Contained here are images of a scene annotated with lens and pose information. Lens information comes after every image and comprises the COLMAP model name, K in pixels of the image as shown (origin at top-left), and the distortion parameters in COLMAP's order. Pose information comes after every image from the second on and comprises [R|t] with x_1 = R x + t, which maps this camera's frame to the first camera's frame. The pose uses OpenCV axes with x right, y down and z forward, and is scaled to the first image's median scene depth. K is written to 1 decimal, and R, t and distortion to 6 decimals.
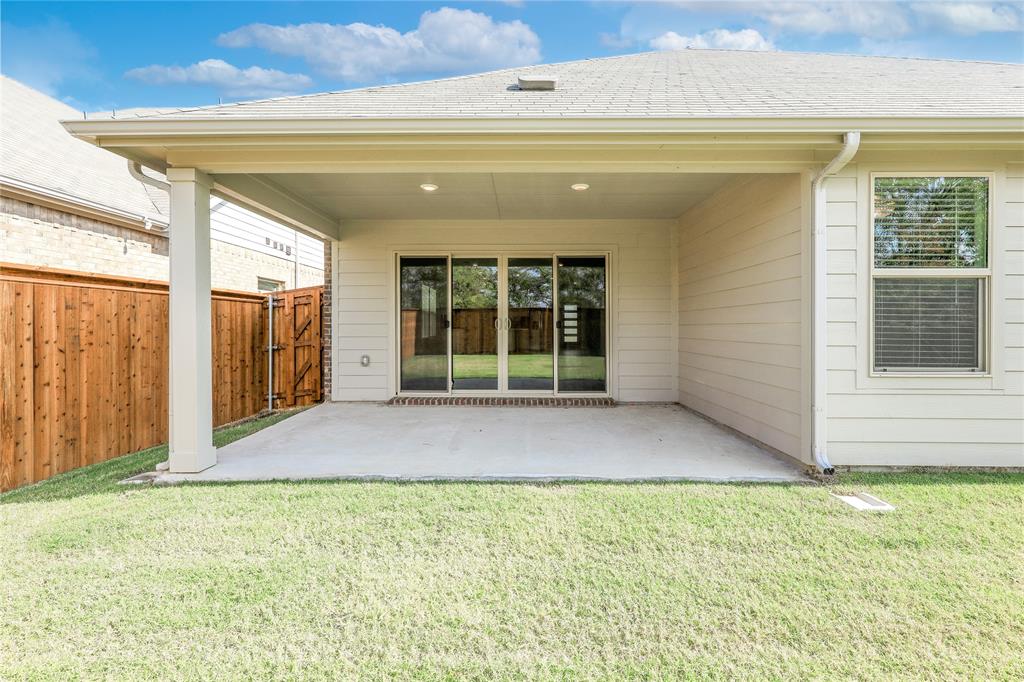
lens RADIAL K [[468.4, 0, 512.7], [0, 468.4, 327.1], [0, 0, 1]] dist [0.000925, 0.000025]
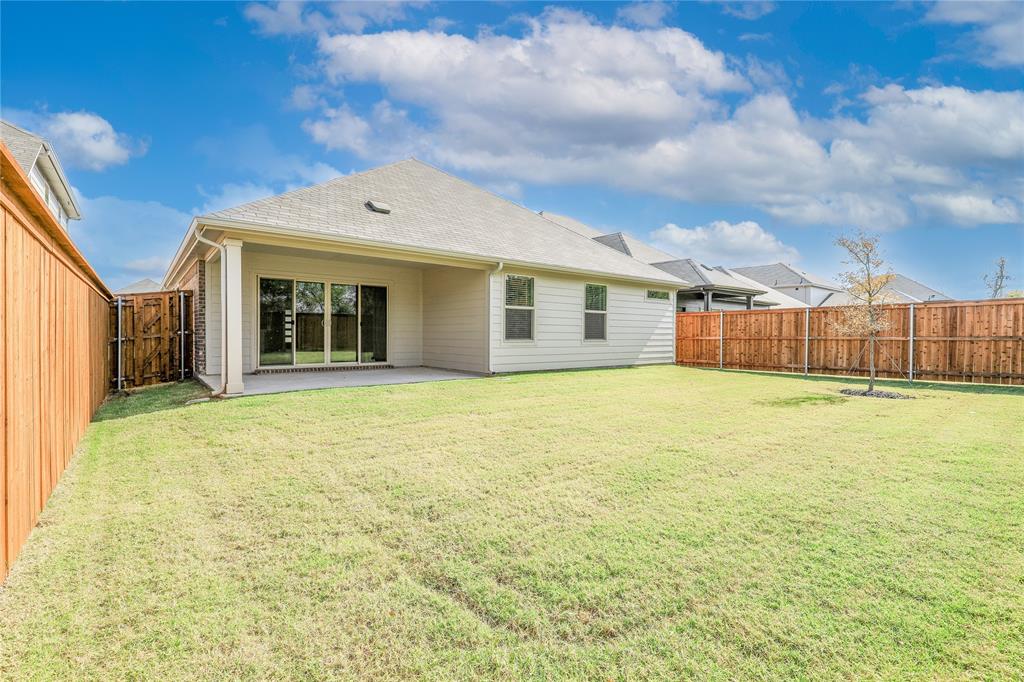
lens RADIAL K [[448.5, 0, 512.7], [0, 448.5, 349.2], [0, 0, 1]] dist [0.000470, -0.000063]
pose [[0.760381, -0.021010, 0.649137, -0.575373], [-0.003762, 0.999317, 0.036750, 0.026283], [-0.649466, -0.030386, 0.759783, -0.659437]]
